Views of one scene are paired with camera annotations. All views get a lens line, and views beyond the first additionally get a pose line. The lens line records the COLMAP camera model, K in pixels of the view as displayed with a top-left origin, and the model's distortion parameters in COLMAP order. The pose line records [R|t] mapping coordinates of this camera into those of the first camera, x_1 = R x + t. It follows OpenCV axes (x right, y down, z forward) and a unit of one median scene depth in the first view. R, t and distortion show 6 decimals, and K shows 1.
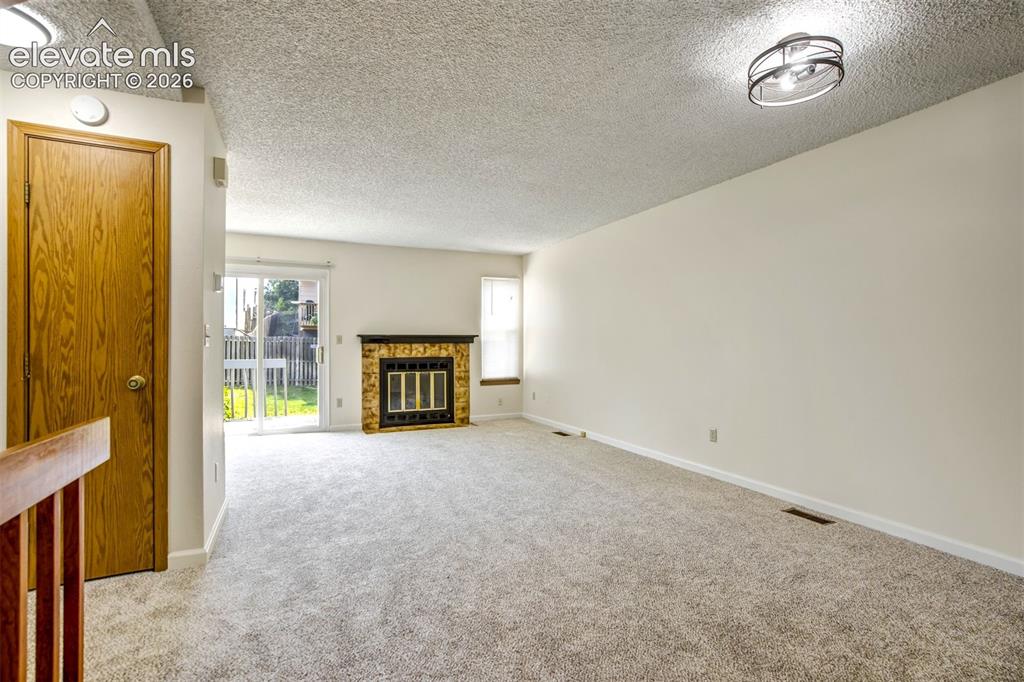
lens RADIAL K [[472.6, 0, 512.1], [0, 472.6, 345.1], [0, 0, 1]] dist [-0.009626, 0.001983]
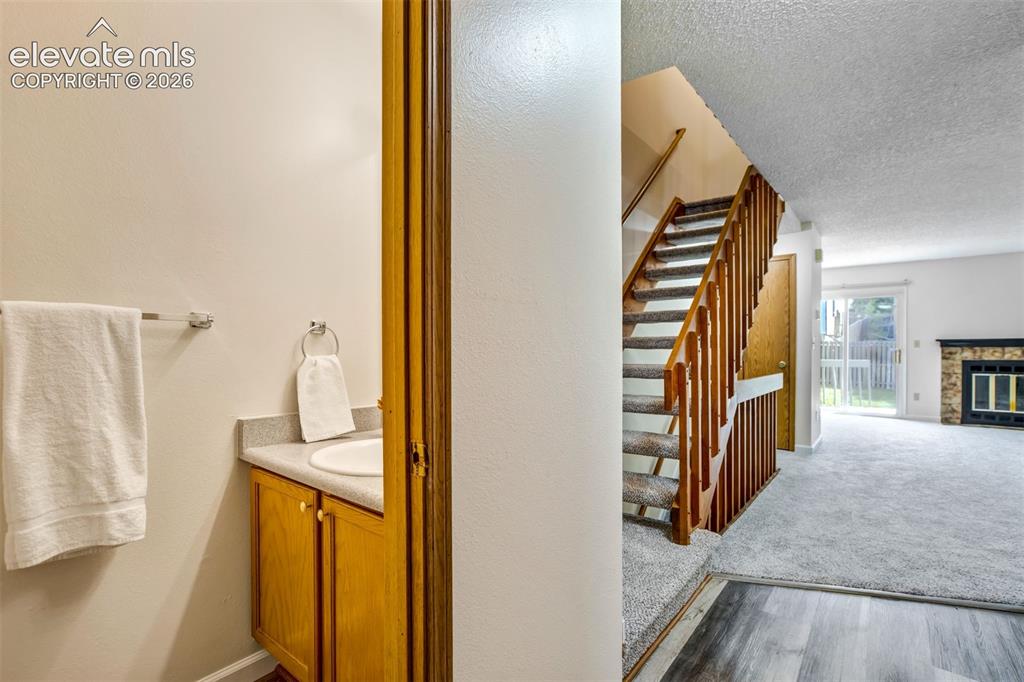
lens RADIAL K [[472.6, 0, 511.3], [0, 472.6, 350.4], [0, 0, 1]] dist [-0.009626, 0.001983]
pose [[0.437809, 0.002039, -0.899066, 0.243290], [-0.001206, 0.999998, 0.001681, 0.004305], [0.899067, 0.000349, 0.437811, -0.424623]]
